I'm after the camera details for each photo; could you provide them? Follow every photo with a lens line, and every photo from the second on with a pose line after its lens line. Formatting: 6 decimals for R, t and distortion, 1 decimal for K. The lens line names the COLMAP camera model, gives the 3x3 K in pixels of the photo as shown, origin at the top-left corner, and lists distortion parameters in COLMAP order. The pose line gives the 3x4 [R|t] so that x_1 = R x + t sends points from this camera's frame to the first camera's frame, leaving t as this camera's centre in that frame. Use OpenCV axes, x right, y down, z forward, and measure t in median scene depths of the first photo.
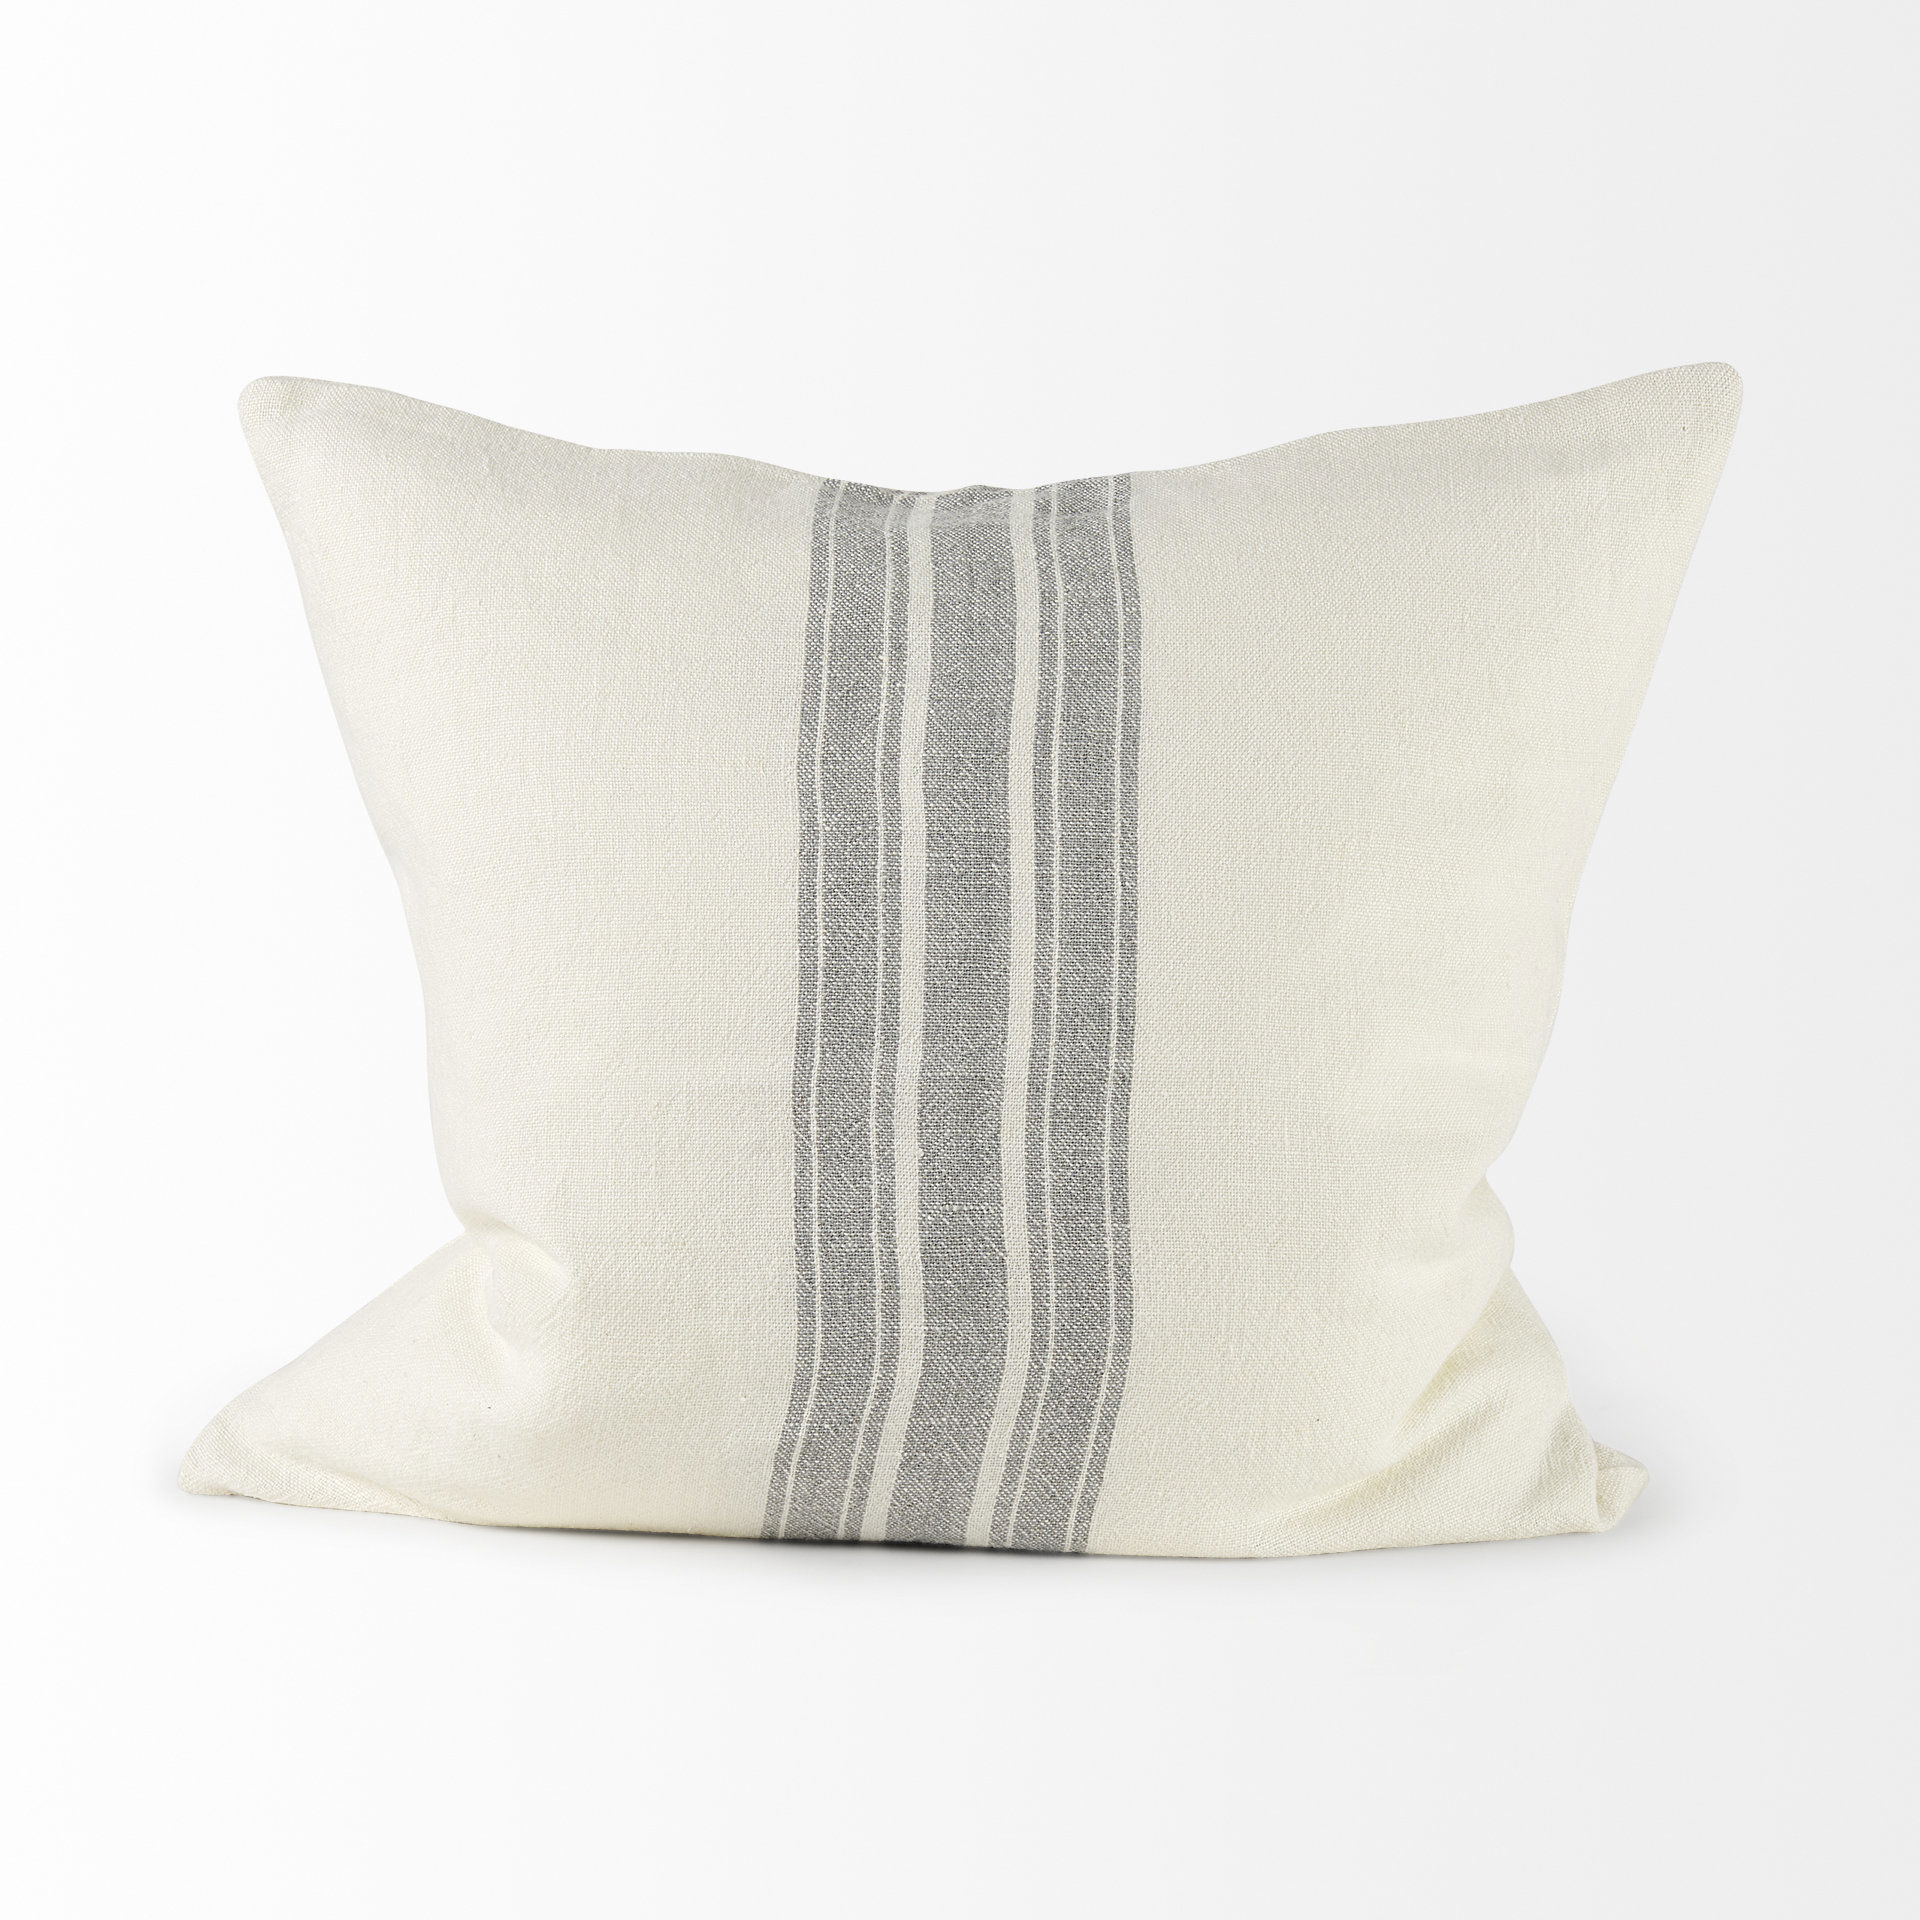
lens RADIAL K [[5273.8, 0, 960.5], [0, 5273.8, 960.6], [0, 0, 1]] dist [-0.077737, 0.000000]
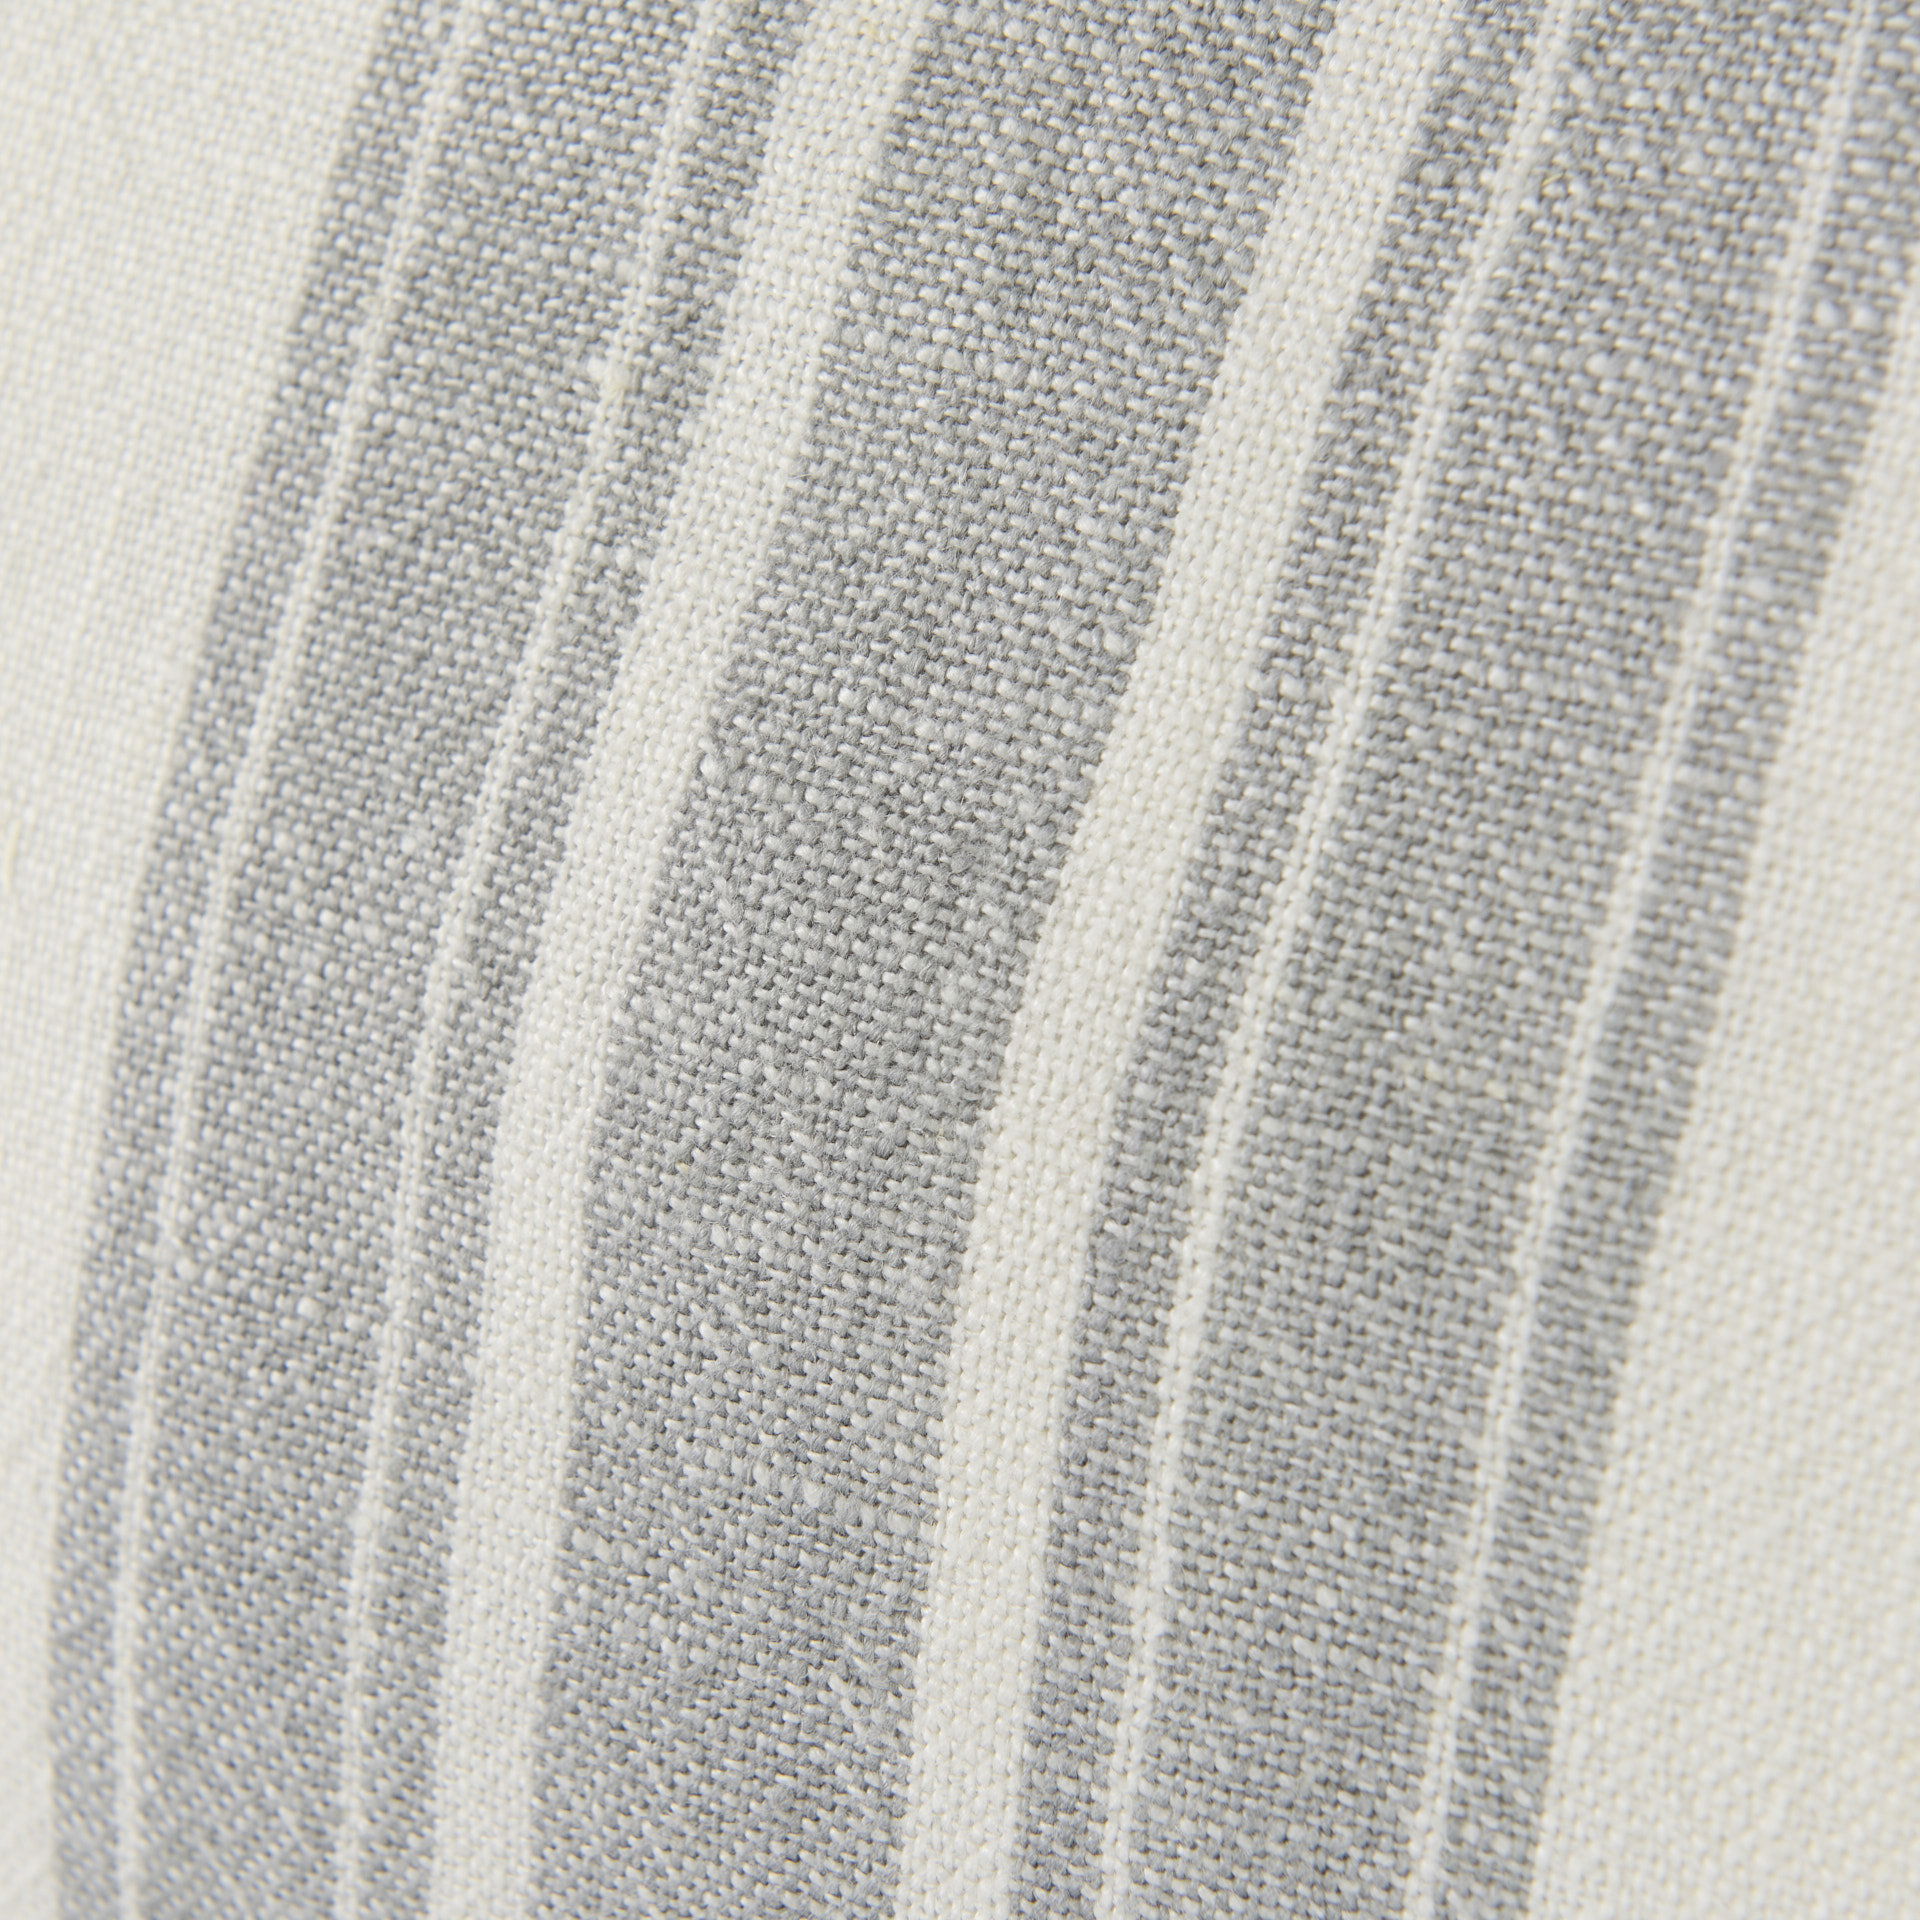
lens RADIAL K [[5273.8, 0, 961.6], [0, 5273.8, 960.6], [0, 0, 1]] dist [-0.077737, 0.000000]
pose [[0.891226, 0.212534, -0.400682, 0.082535], [0.007225, 0.876651, 0.481073, -0.134758], [0.453503, -0.431639, 0.779758, 0.848226]]
